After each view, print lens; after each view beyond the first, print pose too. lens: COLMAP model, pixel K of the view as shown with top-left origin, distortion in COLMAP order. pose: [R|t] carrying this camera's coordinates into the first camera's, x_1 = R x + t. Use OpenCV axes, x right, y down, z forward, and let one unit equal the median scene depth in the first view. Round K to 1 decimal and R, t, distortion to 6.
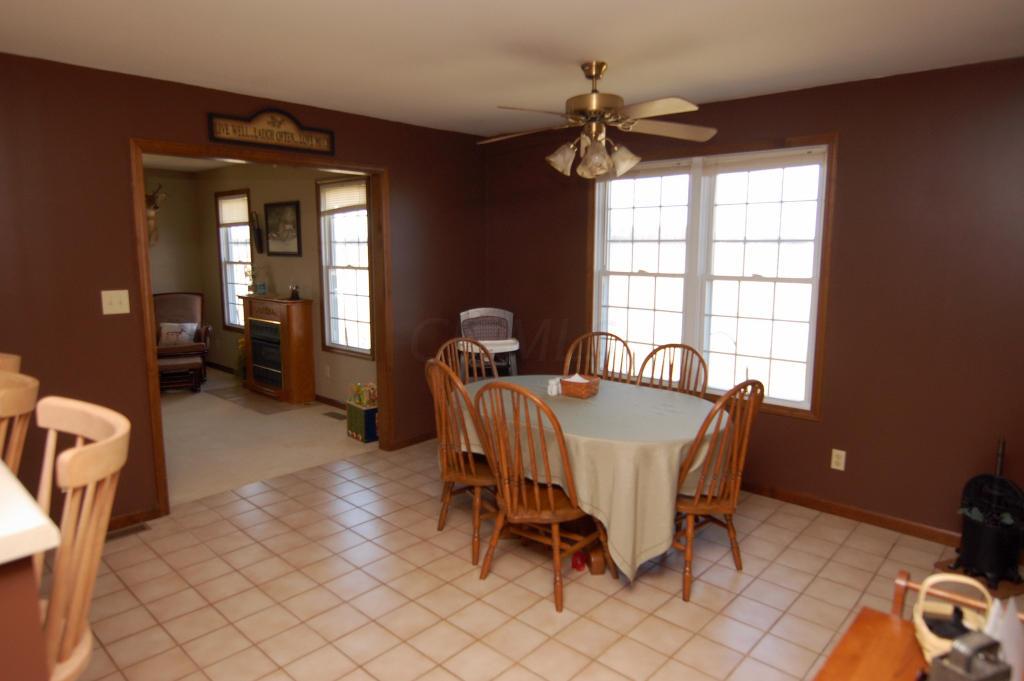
lens RADIAL K [[626.1, 0, 515.5], [0, 626.1, 342.9], [0, 0, 1]] dist [-0.007708, -0.005609]
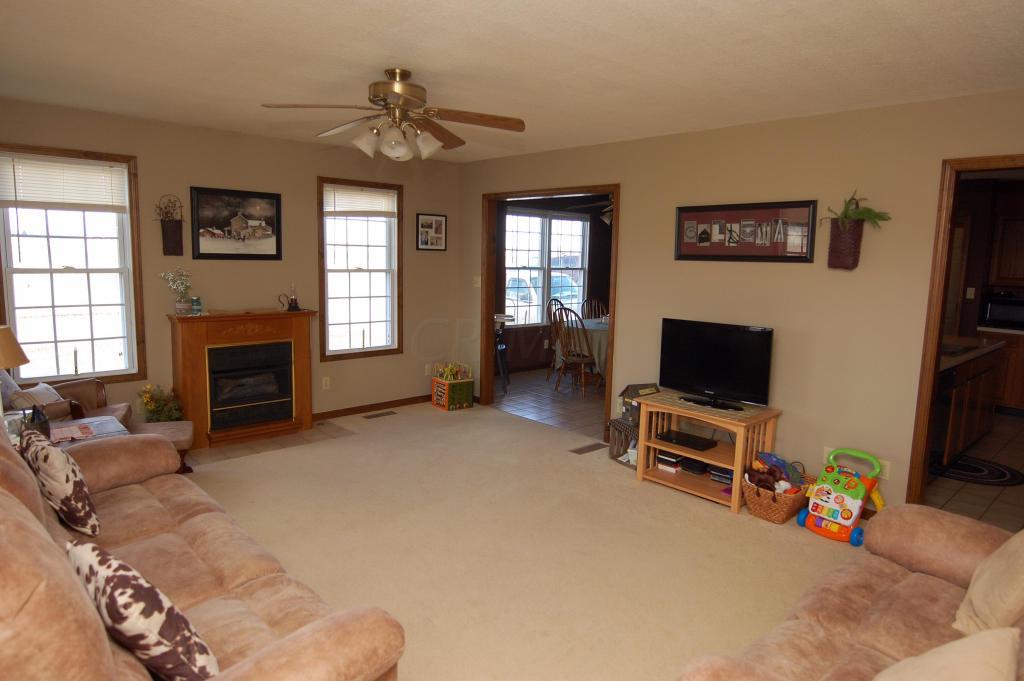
lens RADIAL K [[626.1, 0, 515.6], [0, 626.1, 340.5], [0, 0, 1]] dist [-0.007708, -0.005609]
pose [[0.077388, -0.144229, 0.986514, -1.167070], [0.118208, 0.983829, 0.134563, -0.106941], [-0.989969, 0.106200, 0.093186, 0.617197]]
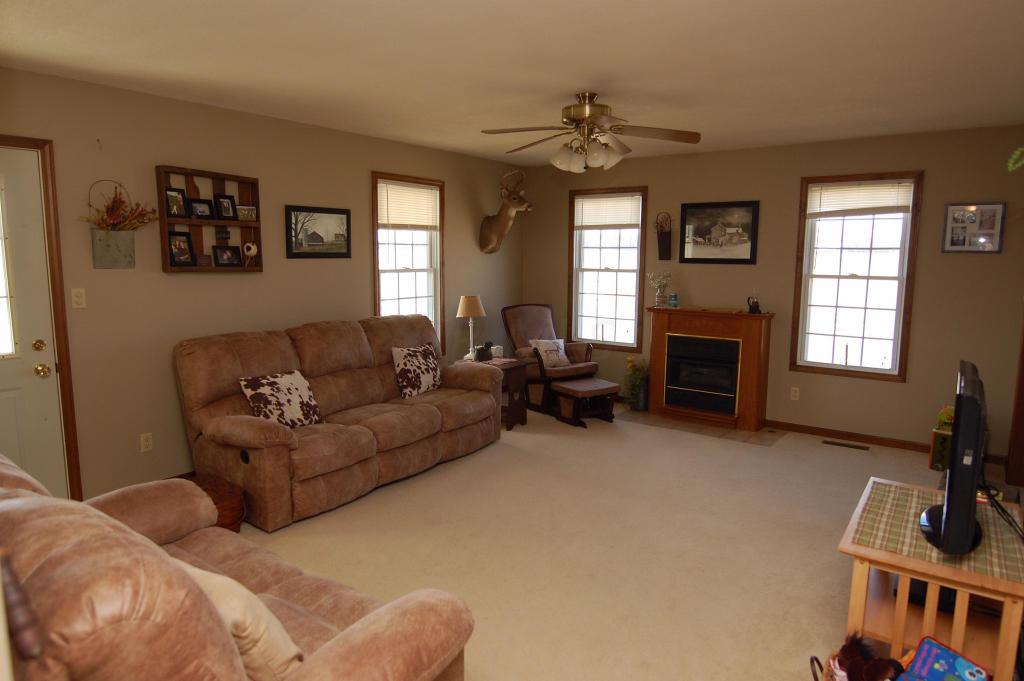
lens RADIAL K [[626.1, 0, 513.2], [0, 626.1, 338.4], [0, 0, 1]] dist [-0.007708, -0.005609]
pose [[0.993909, -0.019127, 0.108534, -0.778345], [0.019345, 0.999812, -0.000955, -0.039113], [-0.108496, 0.003049, 0.994092, 0.160744]]
